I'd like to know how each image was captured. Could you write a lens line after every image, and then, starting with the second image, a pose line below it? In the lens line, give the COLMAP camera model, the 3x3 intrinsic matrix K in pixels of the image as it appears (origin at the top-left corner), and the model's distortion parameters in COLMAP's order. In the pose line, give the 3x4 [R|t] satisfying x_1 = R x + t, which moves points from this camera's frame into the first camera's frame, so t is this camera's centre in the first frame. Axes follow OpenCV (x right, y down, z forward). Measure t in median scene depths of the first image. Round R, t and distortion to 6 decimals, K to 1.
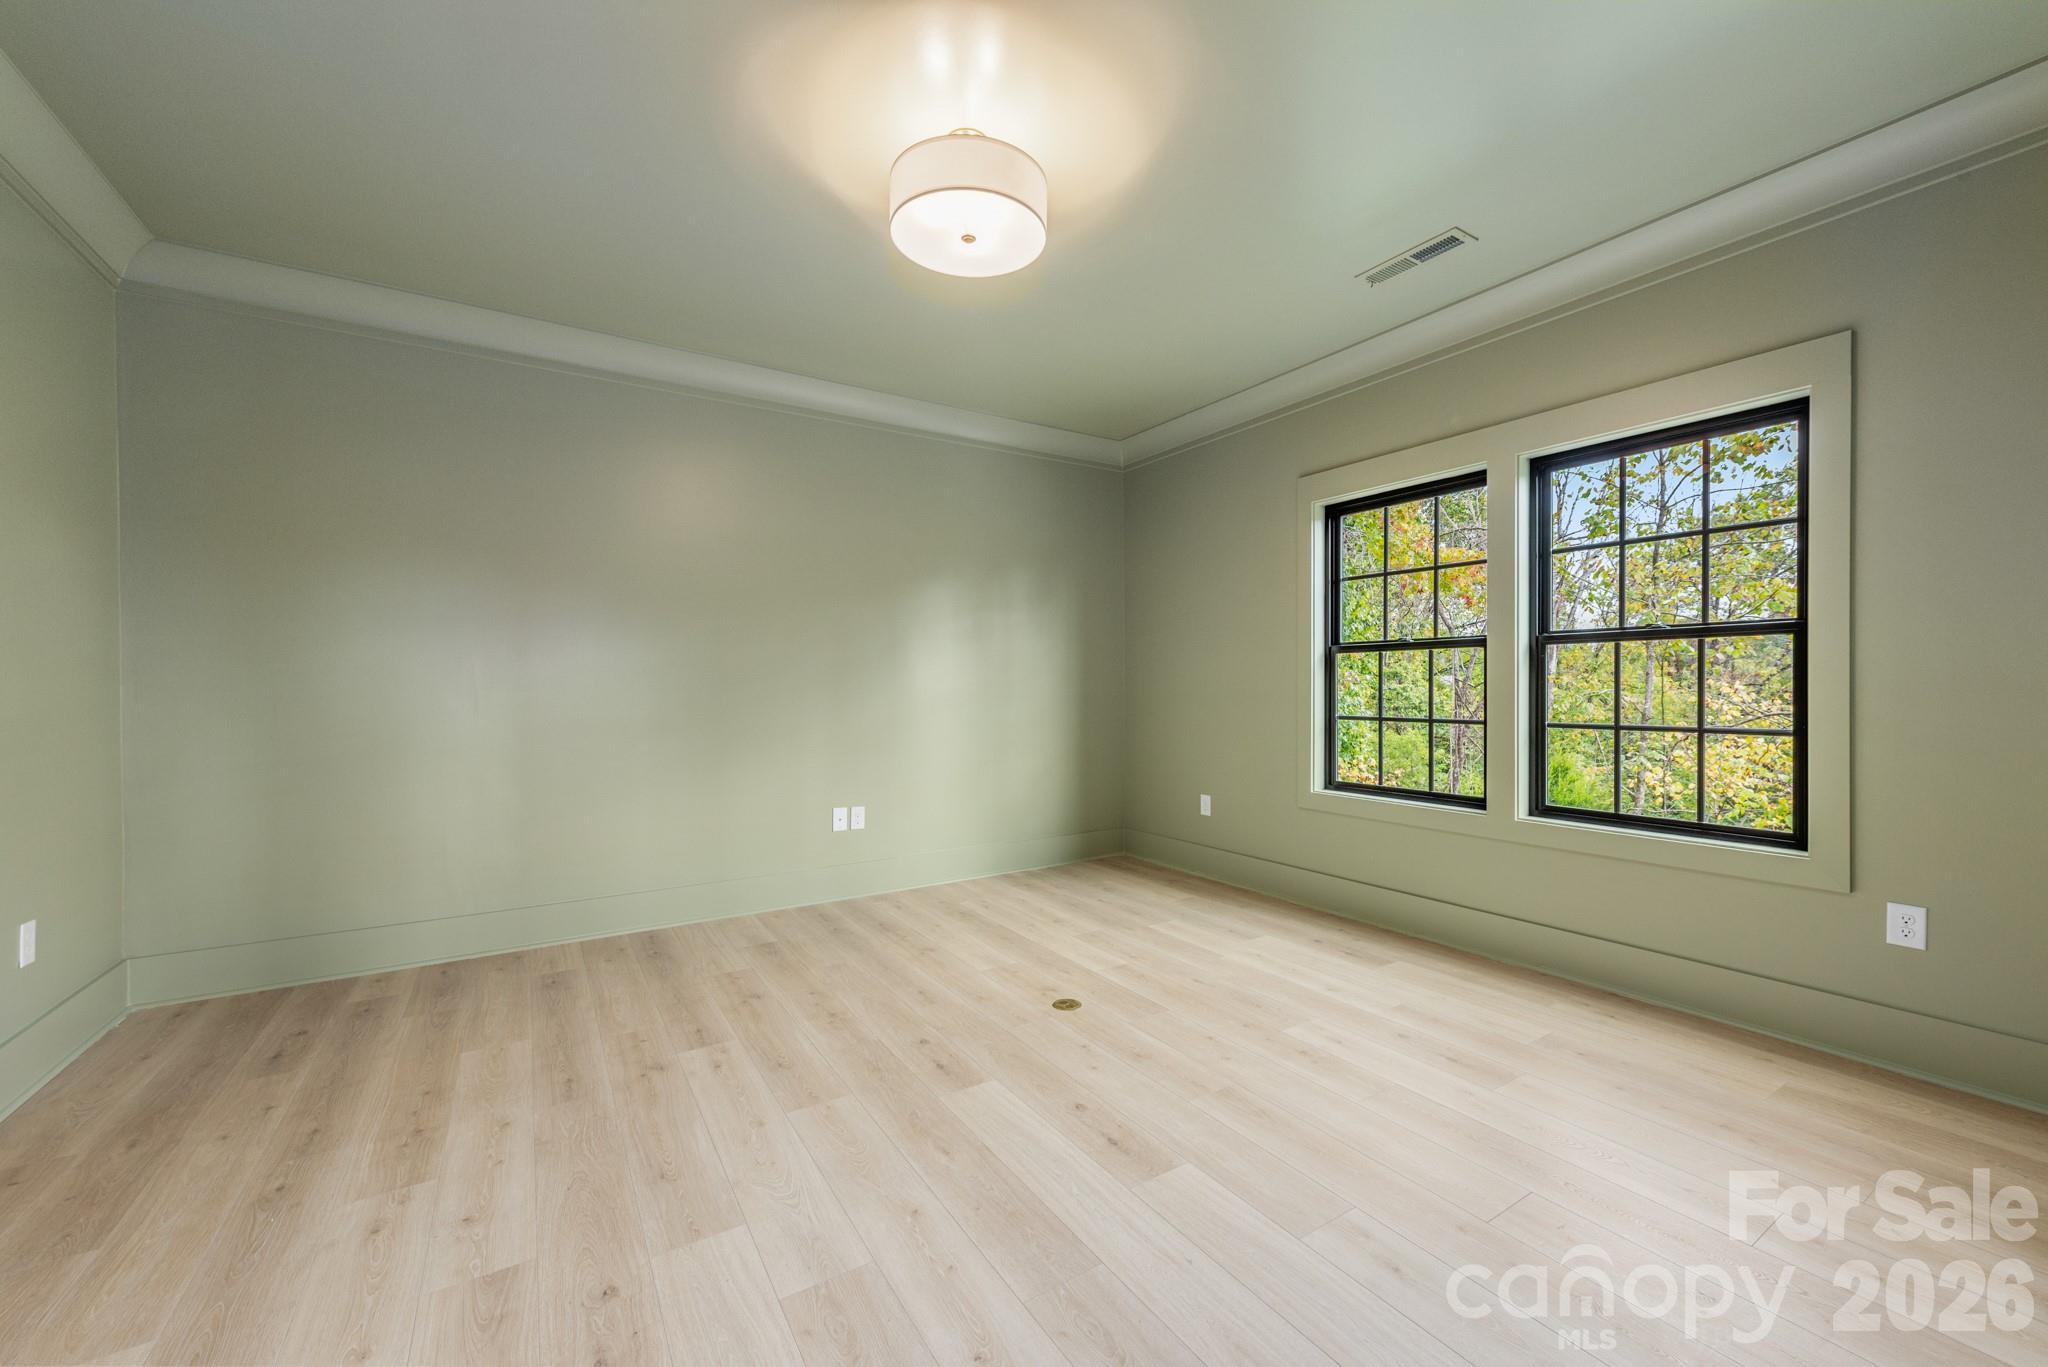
lens RADIAL K [[802.5, 0, 1025.3], [0, 802.5, 687.1], [0, 0, 1]] dist [0.007481, -0.002251]
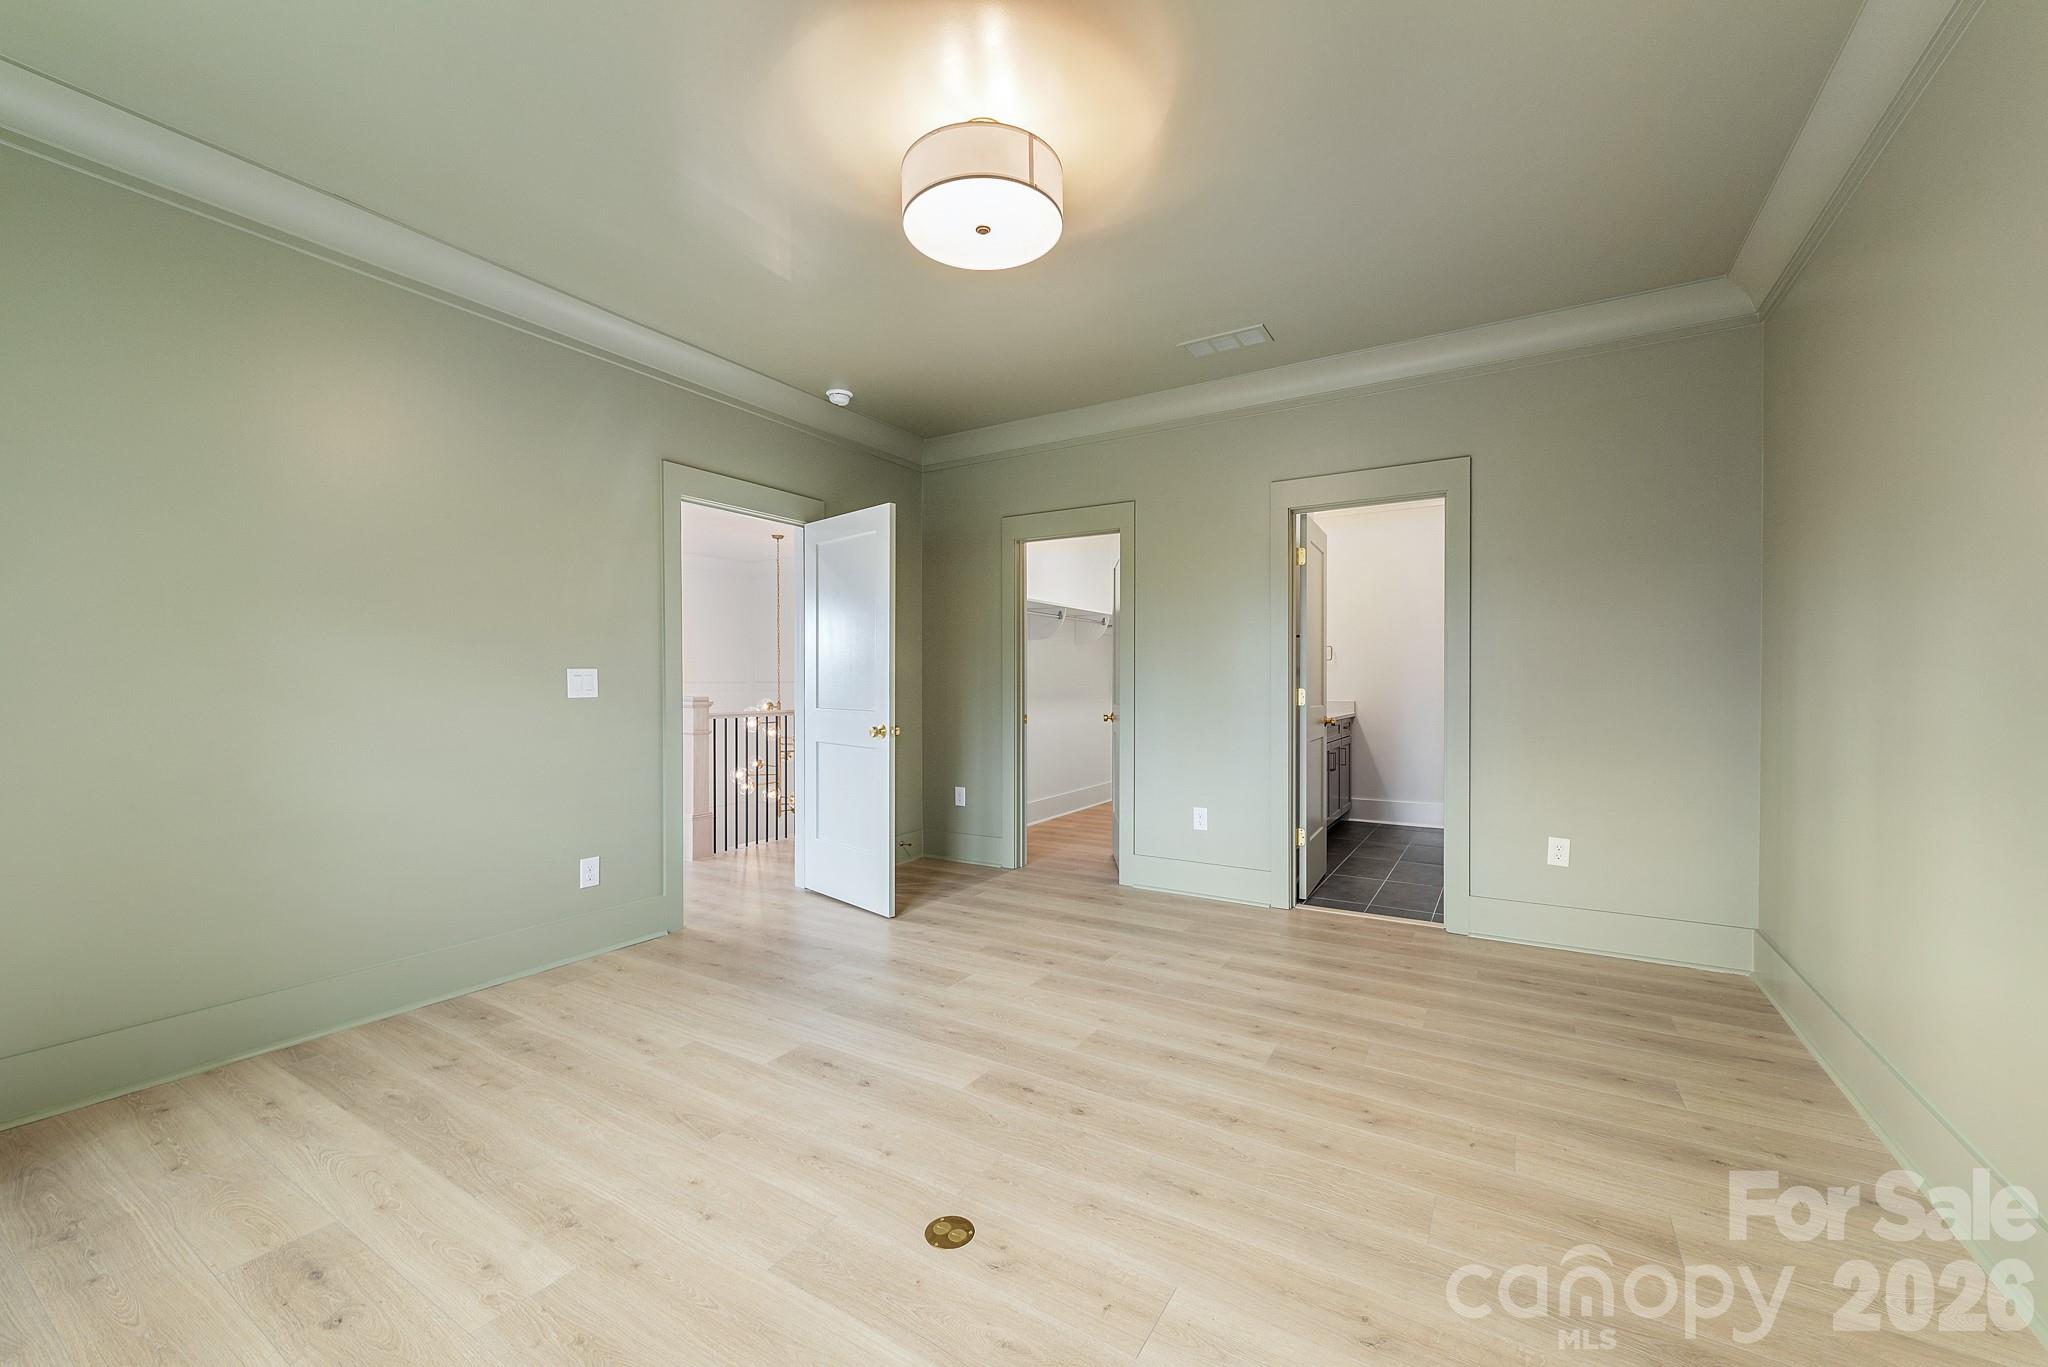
lens RADIAL K [[802.5, 0, 1027.8], [0, 802.5, 683.6], [0, 0, 1]] dist [0.007481, -0.002251]
pose [[-0.898462, 0.005306, -0.439018, 0.291617], [0.003422, 0.999981, 0.005081, -0.006475], [0.439037, 0.003063, -0.898464, 1.769537]]
